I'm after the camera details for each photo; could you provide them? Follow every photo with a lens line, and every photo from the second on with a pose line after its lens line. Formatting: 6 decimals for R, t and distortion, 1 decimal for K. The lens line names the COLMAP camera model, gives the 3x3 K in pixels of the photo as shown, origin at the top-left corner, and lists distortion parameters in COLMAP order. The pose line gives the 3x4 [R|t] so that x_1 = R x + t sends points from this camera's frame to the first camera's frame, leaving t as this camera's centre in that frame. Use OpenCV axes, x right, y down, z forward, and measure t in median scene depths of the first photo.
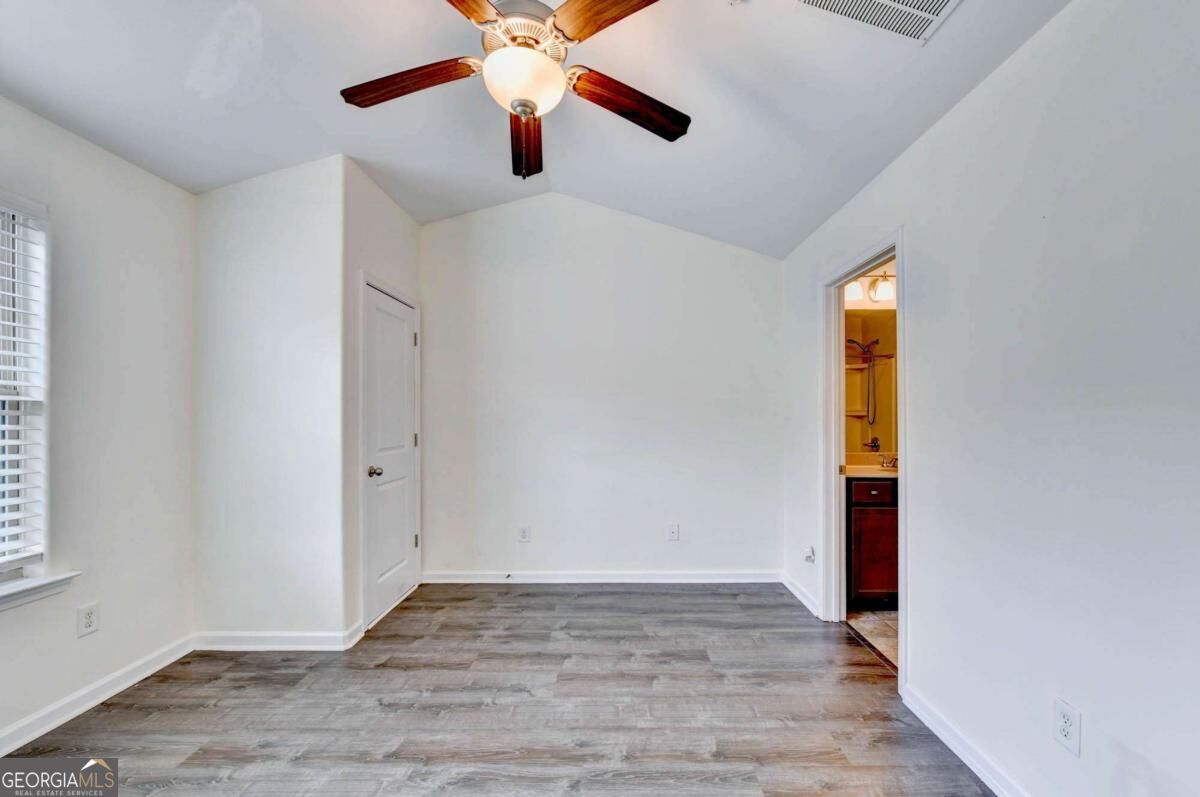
lens RADIAL K [[490.6, 0, 617.7], [0, 490.6, 414.4], [0, 0, 1]] dist [-0.006202, -0.001043]
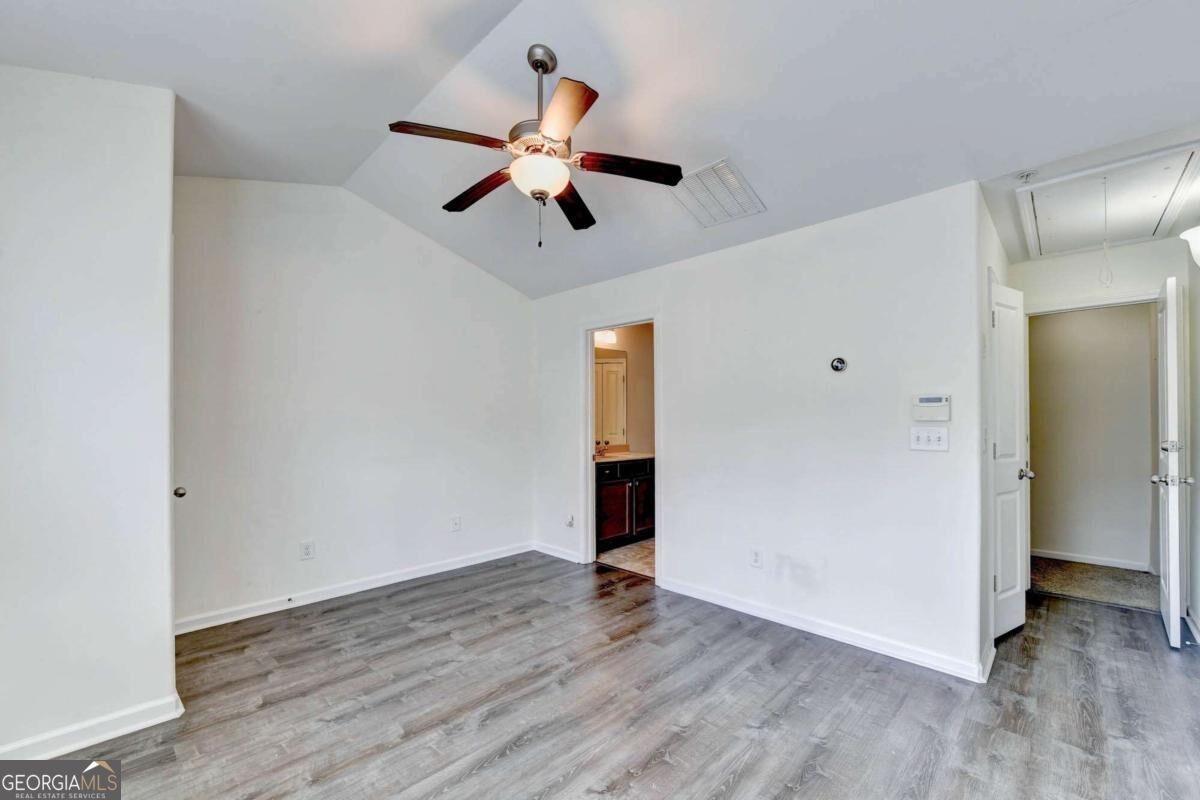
lens RADIAL K [[488.9, 0, 600.3], [0, 488.9, 424.1], [0, 0, 1]] dist [-0.005935, -0.001152]
pose [[0.705410, -0.008518, 0.708748, -0.639800], [0.001335, 0.999942, 0.010688, -0.002989], [-0.708798, -0.006593, 0.705381, -0.045531]]
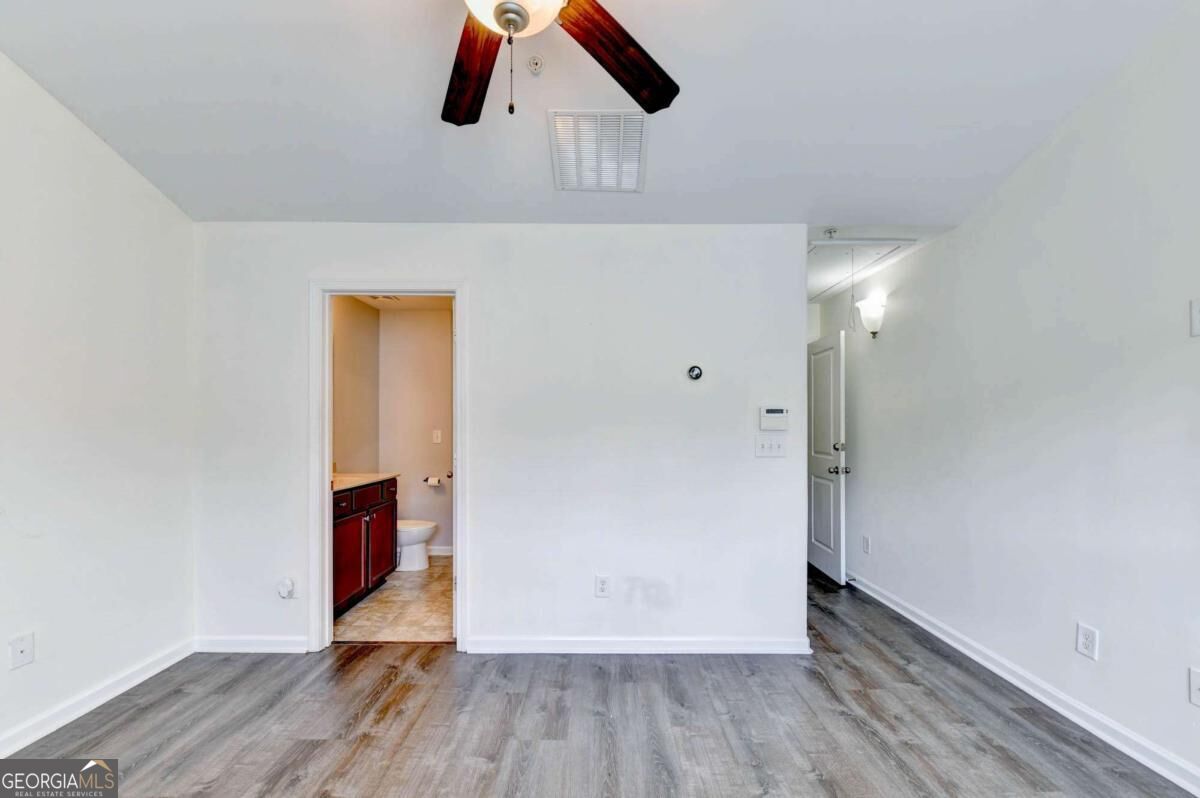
lens RADIAL K [[490.6, 0, 601.0], [0, 490.6, 427.4], [0, 0, 1]] dist [-0.006202, -0.001043]
pose [[0.006696, -0.000028, 0.999978, -0.576107], [-0.002255, 0.999997, 0.000043, -0.003288], [-0.999975, -0.002255, 0.006696, 0.531368]]
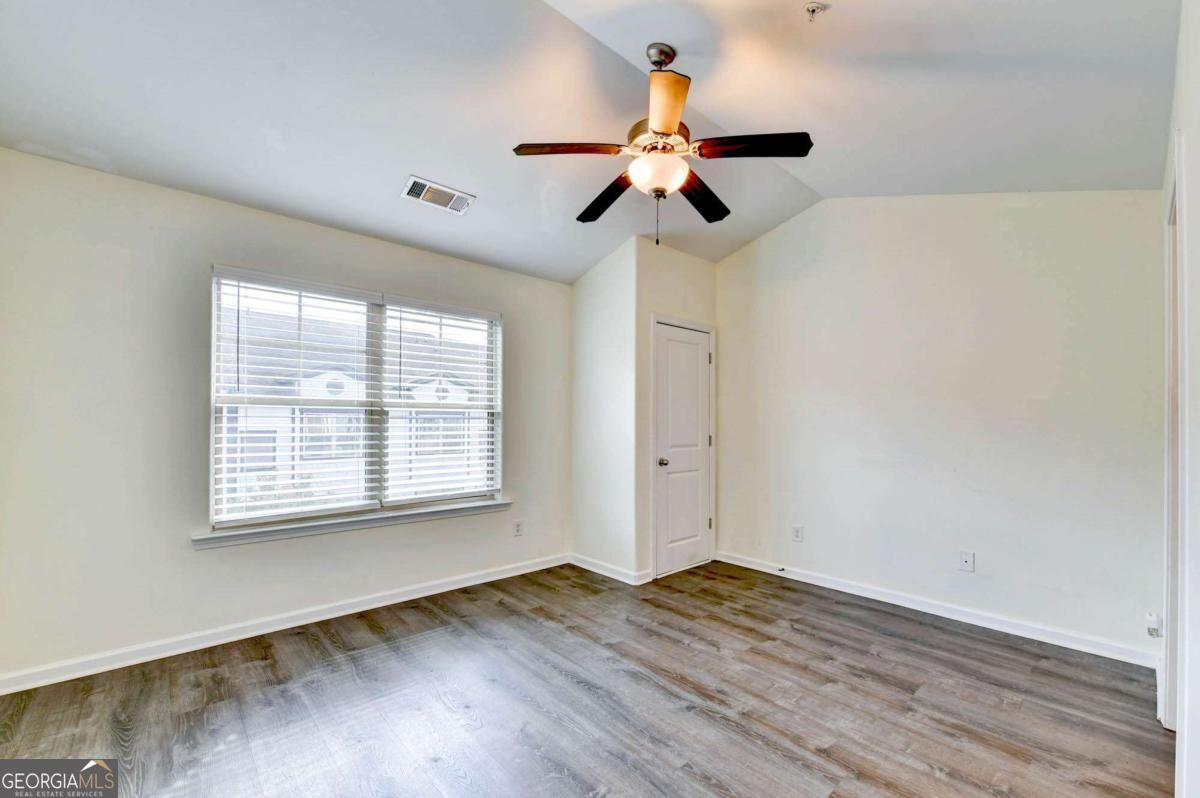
lens RADIAL K [[490.6, 0, 614.4], [0, 490.6, 426.8], [0, 0, 1]] dist [-0.006202, -0.001043]
pose [[0.675030, 0.010901, -0.737710, 0.455766], [-0.005862, 0.999939, 0.009412, 0.008150], [0.737767, -0.002029, 0.675052, -0.005921]]
